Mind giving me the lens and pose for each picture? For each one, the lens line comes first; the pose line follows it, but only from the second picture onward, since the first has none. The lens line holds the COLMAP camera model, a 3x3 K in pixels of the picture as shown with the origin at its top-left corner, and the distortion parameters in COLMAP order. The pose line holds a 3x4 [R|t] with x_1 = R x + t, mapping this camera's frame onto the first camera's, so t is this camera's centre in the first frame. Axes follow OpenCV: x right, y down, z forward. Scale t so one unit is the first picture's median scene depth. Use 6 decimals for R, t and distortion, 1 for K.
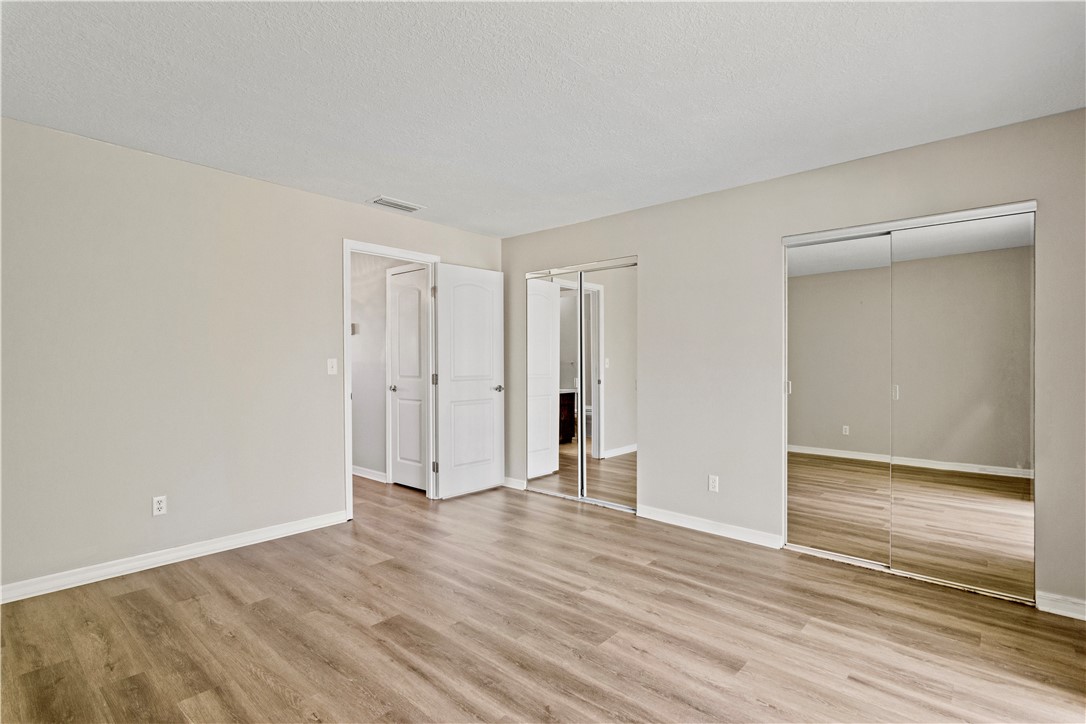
lens RADIAL K [[531.8, 0, 546.1], [0, 531.8, 365.4], [0, 0, 1]] dist [-0.000080, 0.001198]
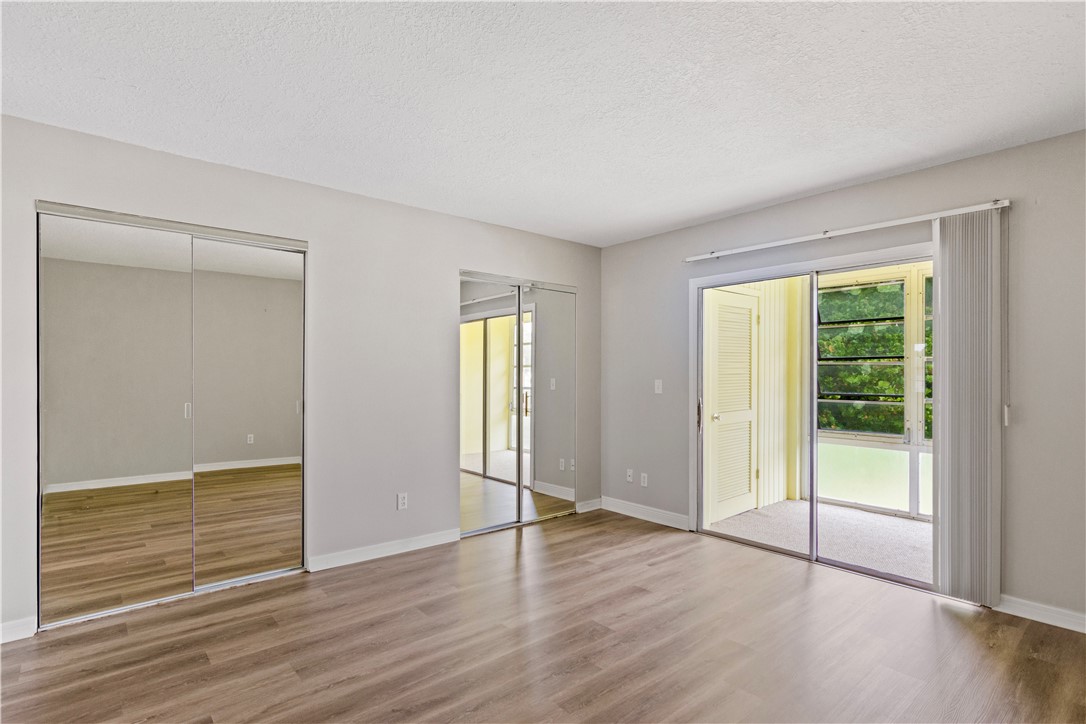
lens RADIAL K [[531.8, 0, 546.1], [0, 531.8, 365.4], [0, 0, 1]] dist [-0.000080, 0.001198]
pose [[0.141363, 0.021045, 0.989734, -1.025924], [0.010894, 0.999680, -0.022812, -0.008947], [-0.989898, 0.014007, 0.141089, 0.960940]]
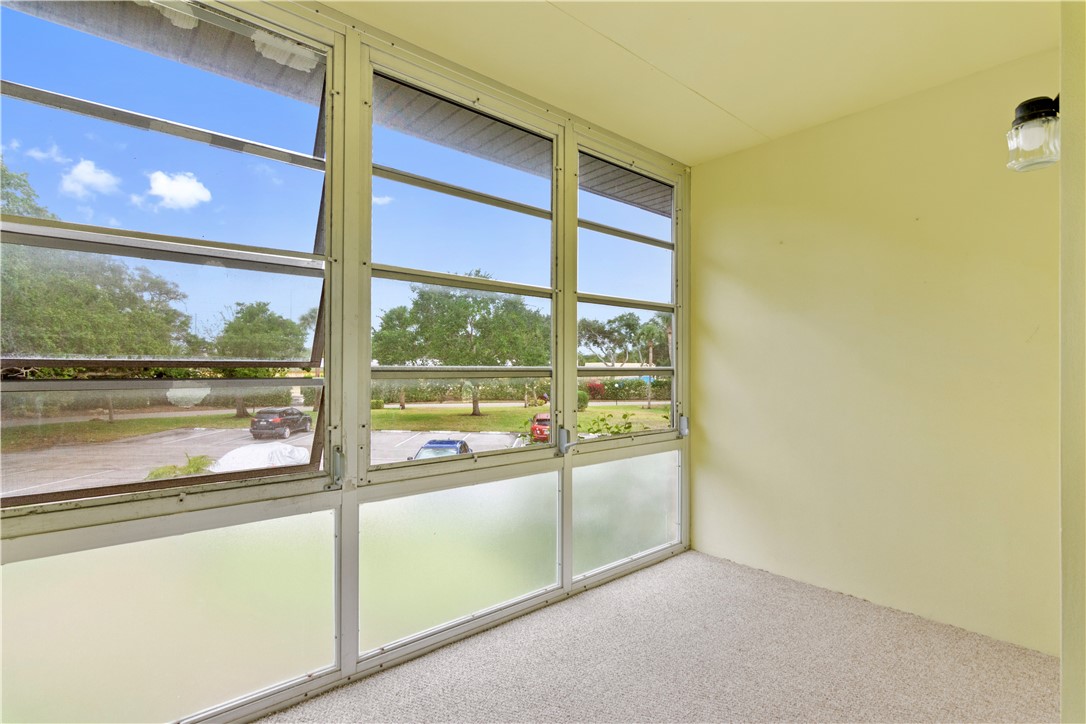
lens RADIAL K [[531.8, 0, 546.1], [0, 531.8, 365.4], [0, 0, 1]] dist [-0.000080, 0.001198]
pose [[-0.991731, -0.003355, 0.128289, 0.805792], [-0.001975, 0.999939, 0.010886, 0.073708], [-0.128318, 0.010543, -0.991677, 0.600918]]
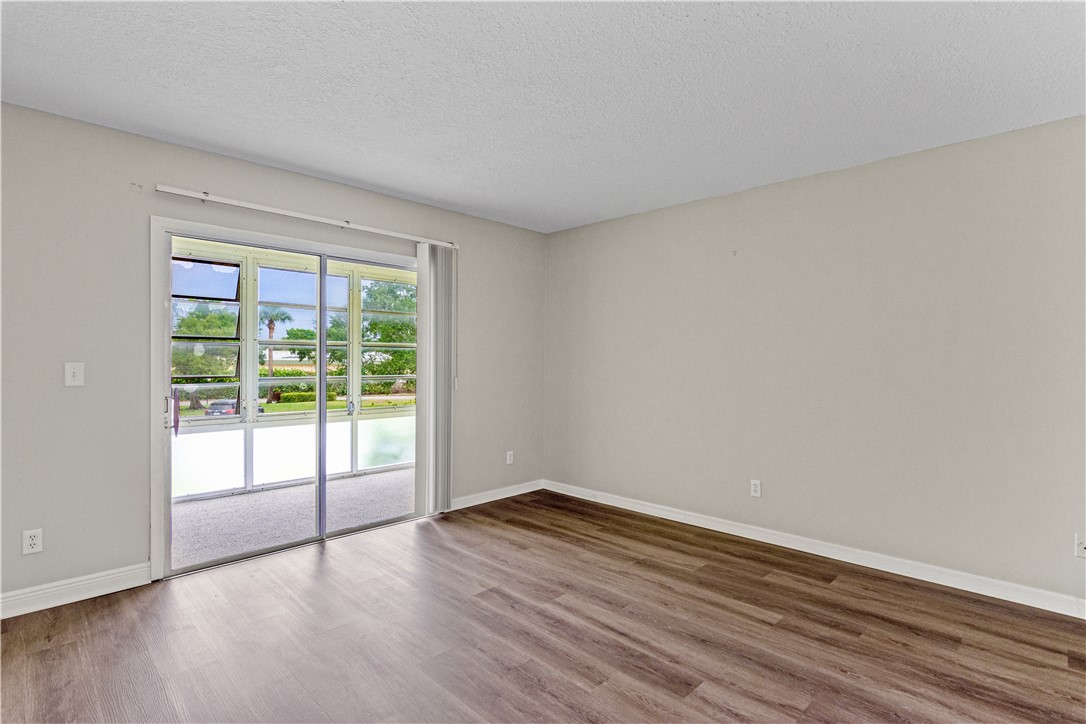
lens RADIAL K [[531.8, 0, 546.1], [0, 531.8, 365.4], [0, 0, 1]] dist [-0.000080, 0.001198]
pose [[-0.998024, -0.007940, 0.062324, -0.137300], [-0.006437, 0.999685, 0.024278, -0.026702], [-0.062497, 0.023829, -0.997761, 1.929199]]
